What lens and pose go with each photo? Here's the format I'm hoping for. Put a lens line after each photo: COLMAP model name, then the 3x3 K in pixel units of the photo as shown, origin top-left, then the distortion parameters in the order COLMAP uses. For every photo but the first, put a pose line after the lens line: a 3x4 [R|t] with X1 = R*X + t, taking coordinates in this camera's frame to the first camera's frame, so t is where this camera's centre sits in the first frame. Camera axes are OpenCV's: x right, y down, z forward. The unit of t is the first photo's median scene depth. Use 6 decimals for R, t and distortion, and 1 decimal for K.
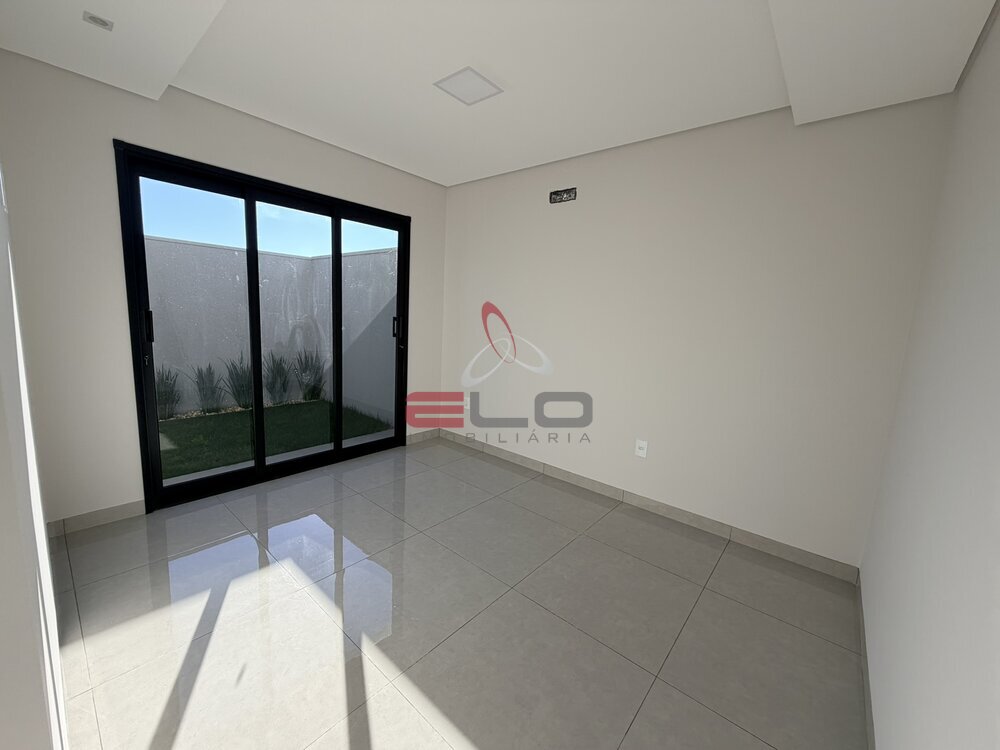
lens RADIAL K [[397.5, 0, 492.6], [0, 397.5, 374.6], [0, 0, 1]] dist [-0.000846, -0.000324]
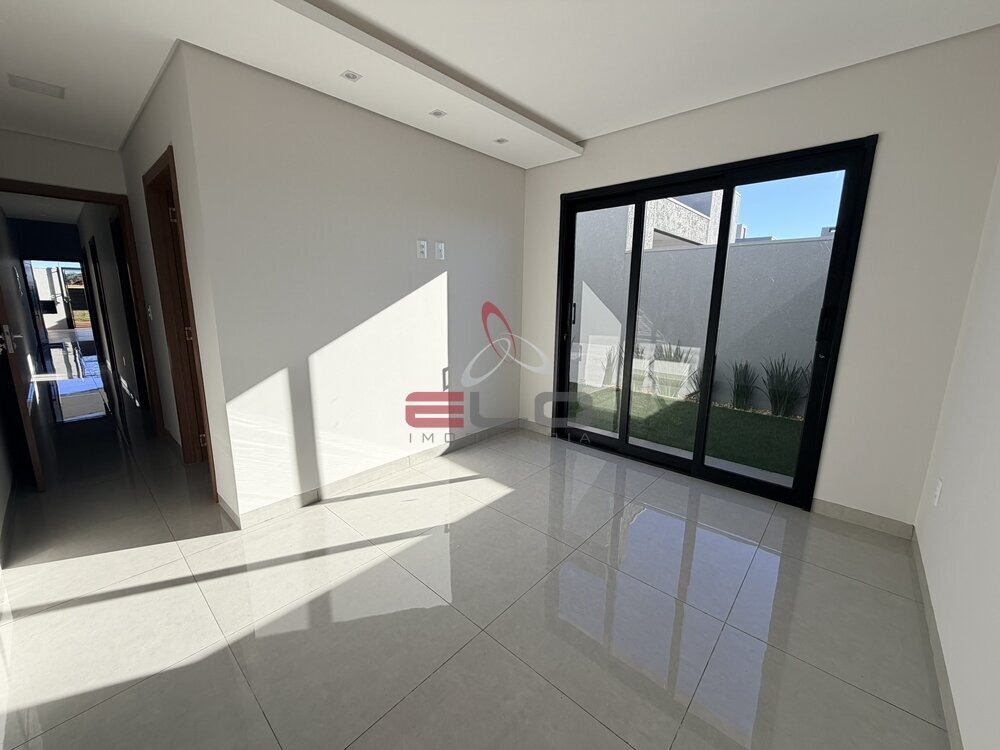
lens RADIAL K [[397.5, 0, 501.8], [0, 397.5, 374.9], [0, 0, 1]] dist [-0.000846, -0.000324]
pose [[-0.011832, 0.142417, -0.989736, 0.434214], [-0.167878, 0.975473, 0.142372, -0.048493], [0.985737, 0.167839, 0.012367, 0.529917]]
